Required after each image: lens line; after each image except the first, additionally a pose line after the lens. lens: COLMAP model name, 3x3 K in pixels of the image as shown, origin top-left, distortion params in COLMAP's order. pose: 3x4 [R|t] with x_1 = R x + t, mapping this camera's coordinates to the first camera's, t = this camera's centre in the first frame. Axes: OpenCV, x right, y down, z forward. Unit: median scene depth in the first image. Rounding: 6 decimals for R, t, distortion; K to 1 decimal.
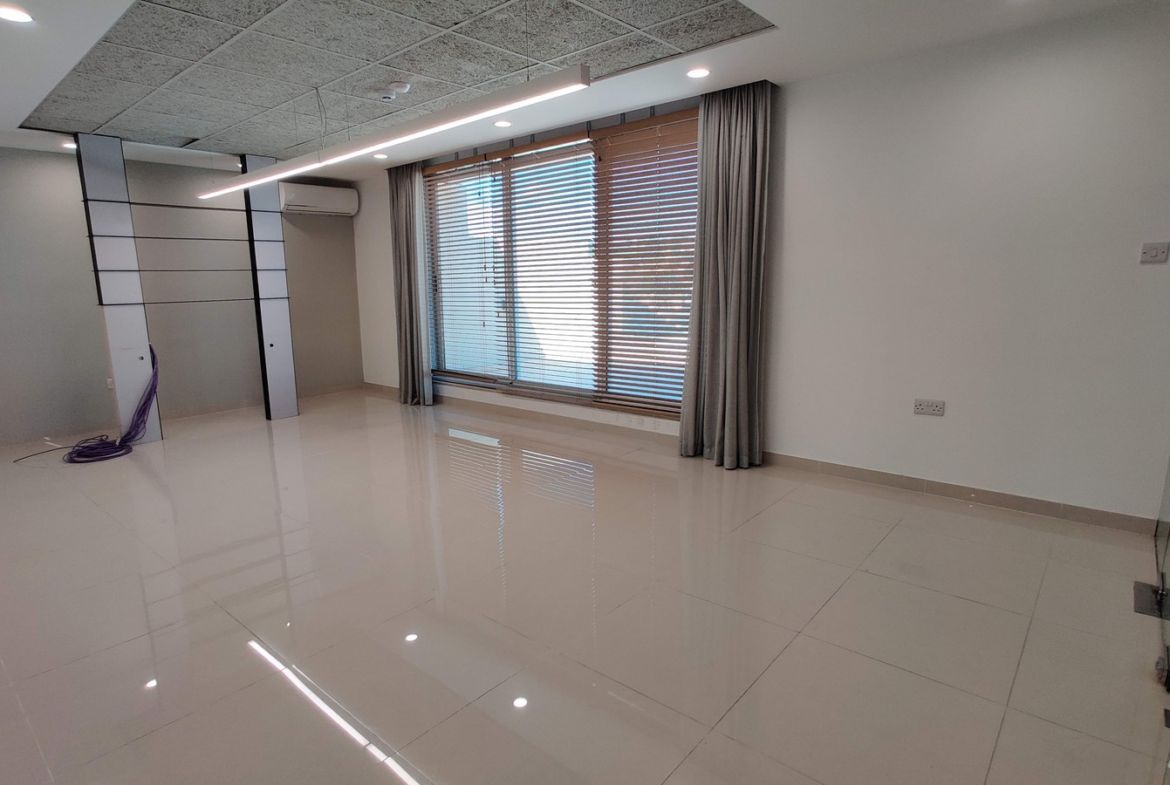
lens RADIAL K [[644.2, 0, 584.2], [0, 644.2, 403.5], [0, 0, 1]] dist [-0.062855, 0.063343]
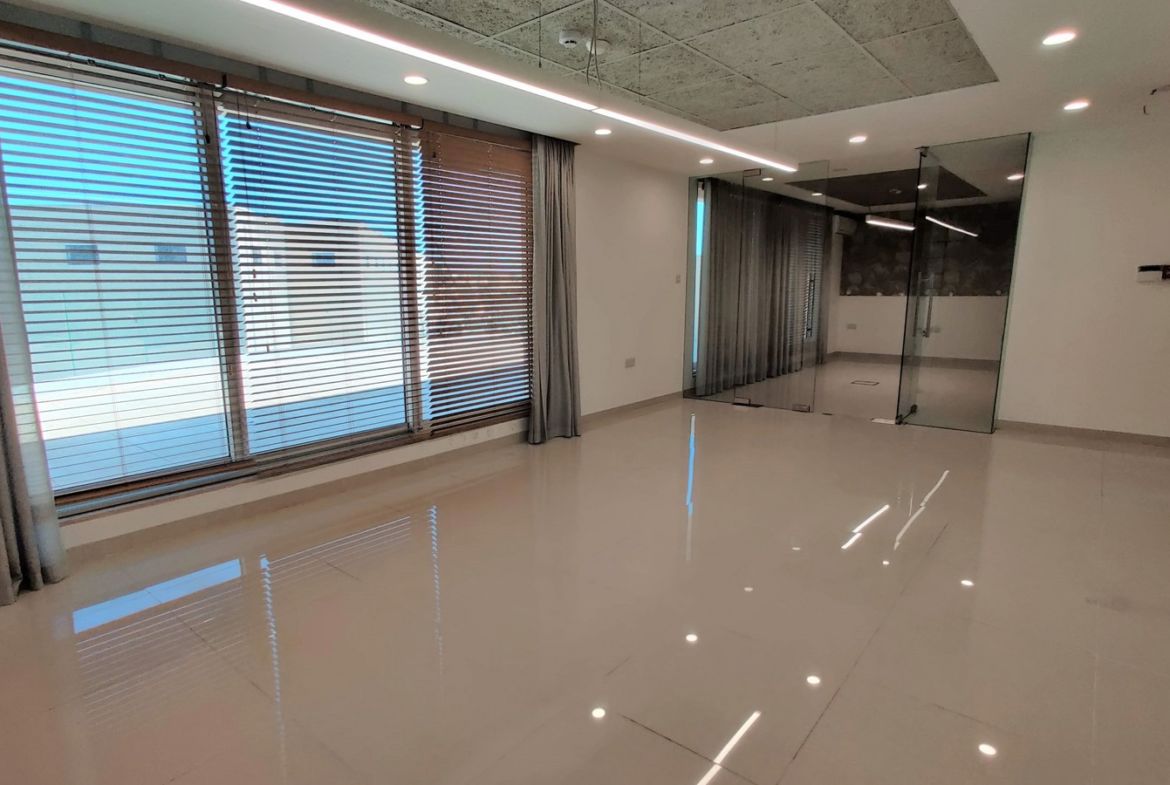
lens RADIAL K [[644.2, 0, 584.2], [0, 644.2, 403.5], [0, 0, 1]] dist [-0.062855, 0.063343]
pose [[-0.023186, -0.160688, 0.986733, -0.895275], [0.208294, 0.964562, 0.161972, -0.146761], [-0.977791, 0.209286, 0.011106, 0.846490]]
